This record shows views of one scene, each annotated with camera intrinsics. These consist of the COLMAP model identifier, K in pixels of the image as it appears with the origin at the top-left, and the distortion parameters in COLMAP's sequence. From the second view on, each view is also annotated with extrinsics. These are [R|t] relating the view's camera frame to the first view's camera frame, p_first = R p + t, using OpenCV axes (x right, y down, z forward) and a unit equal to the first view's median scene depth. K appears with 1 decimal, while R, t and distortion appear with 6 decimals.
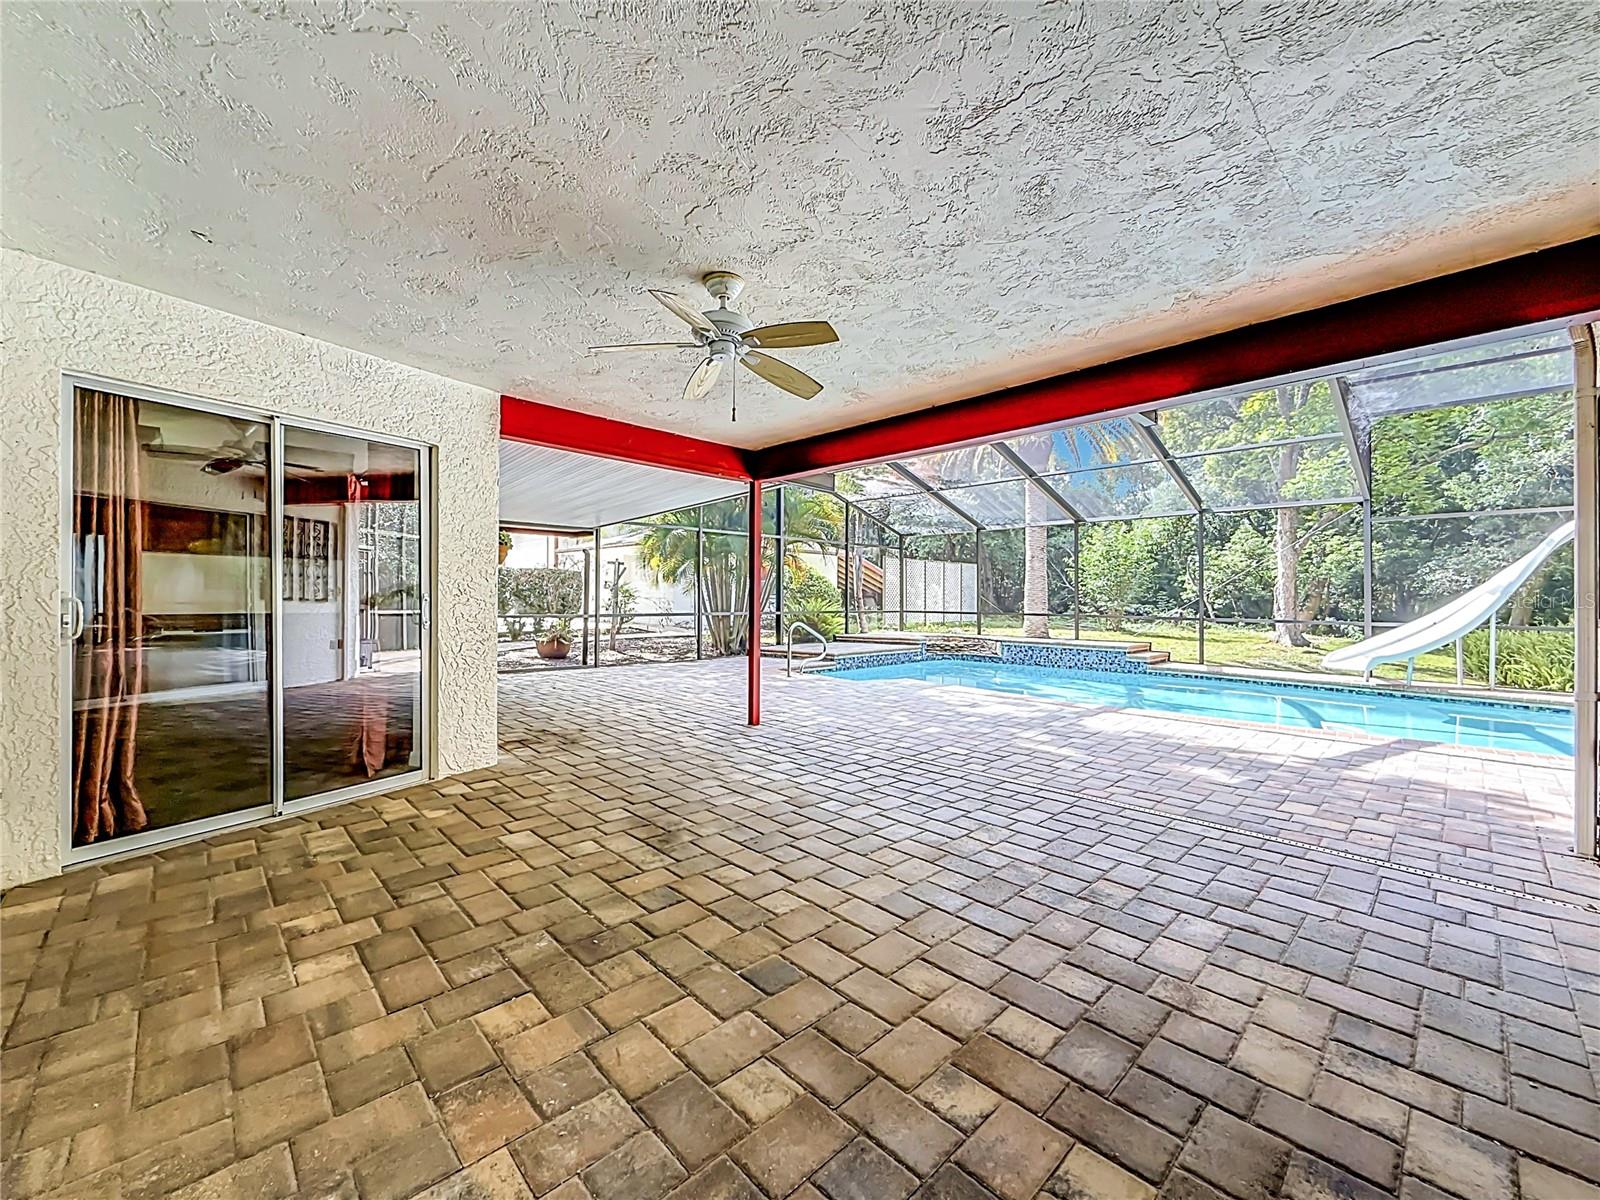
lens RADIAL K [[650.4, 0, 797.8], [0, 650.4, 600.1], [0, 0, 1]] dist [0.000472, -0.000298]
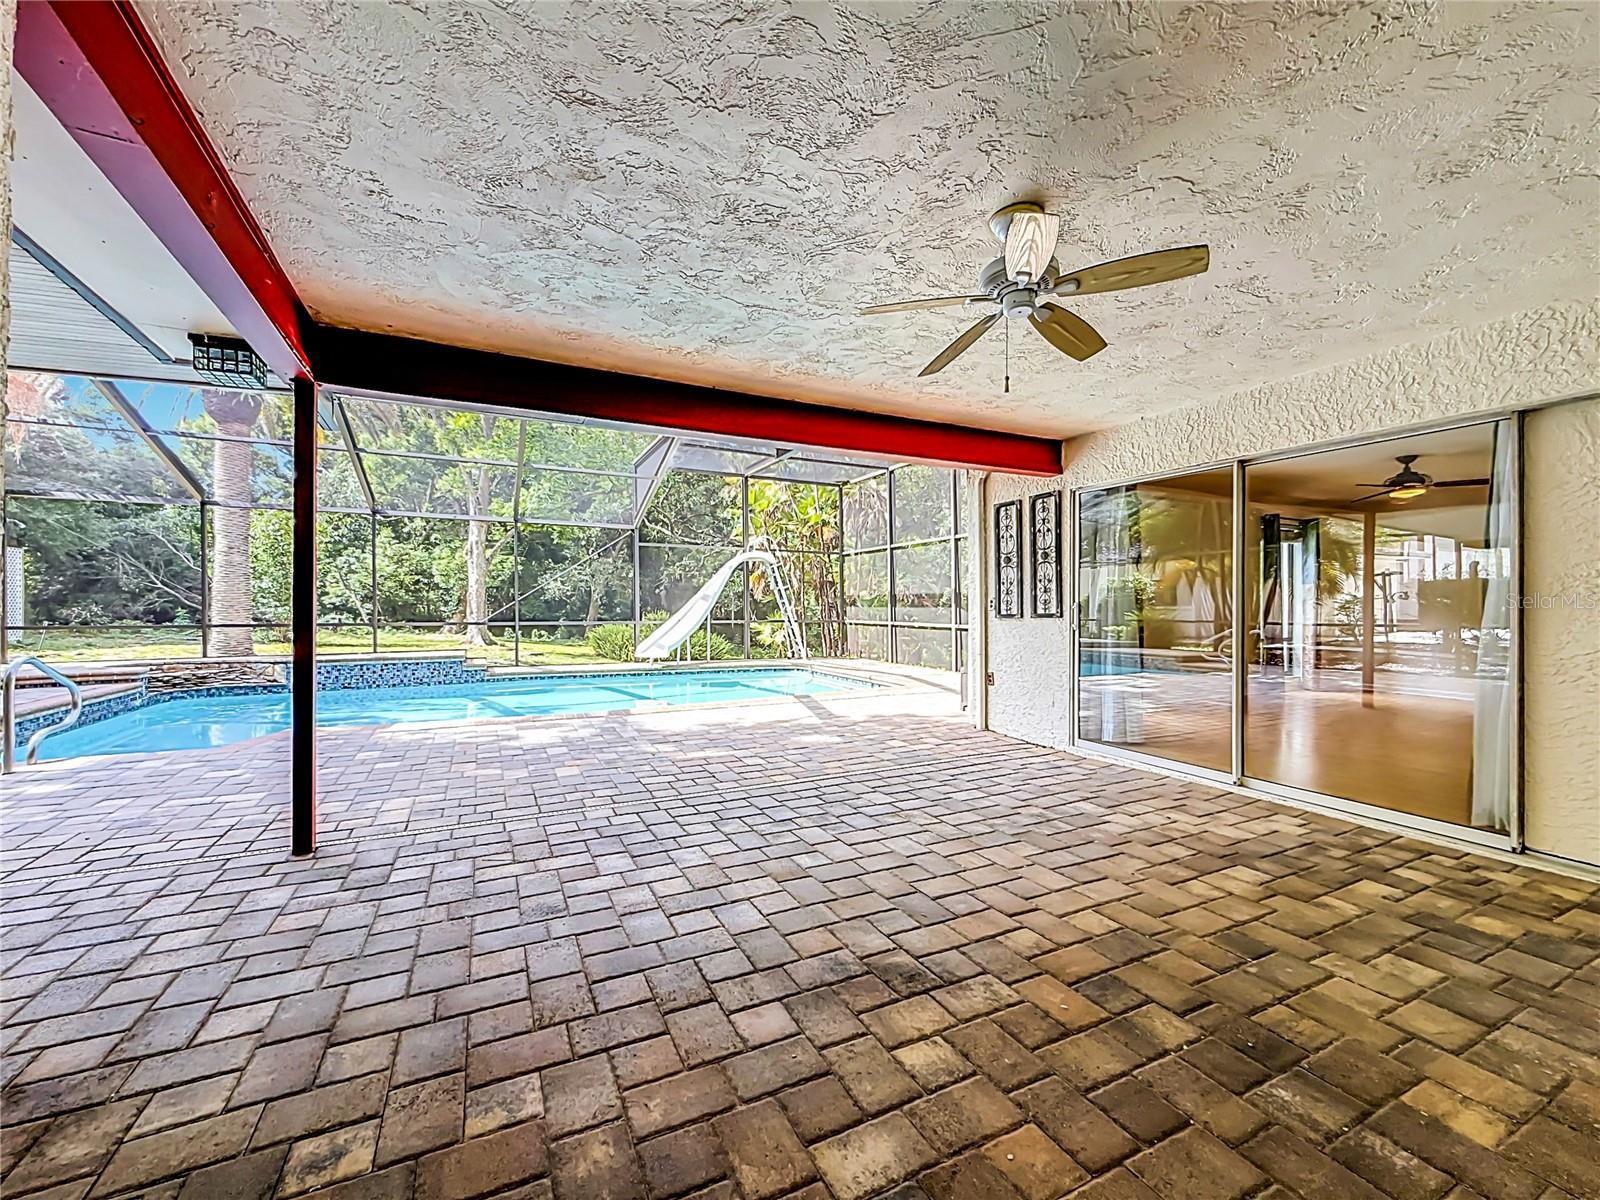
lens RADIAL K [[650.4, 0, 798.0], [0, 650.4, 601.6], [0, 0, 1]] dist [0.000472, -0.000298]
pose [[0.287659, -0.000850, 0.957733, -0.754020], [0.003903, 0.999992, -0.000284, -0.008740], [-0.957725, 0.003820, 0.287660, 0.799277]]
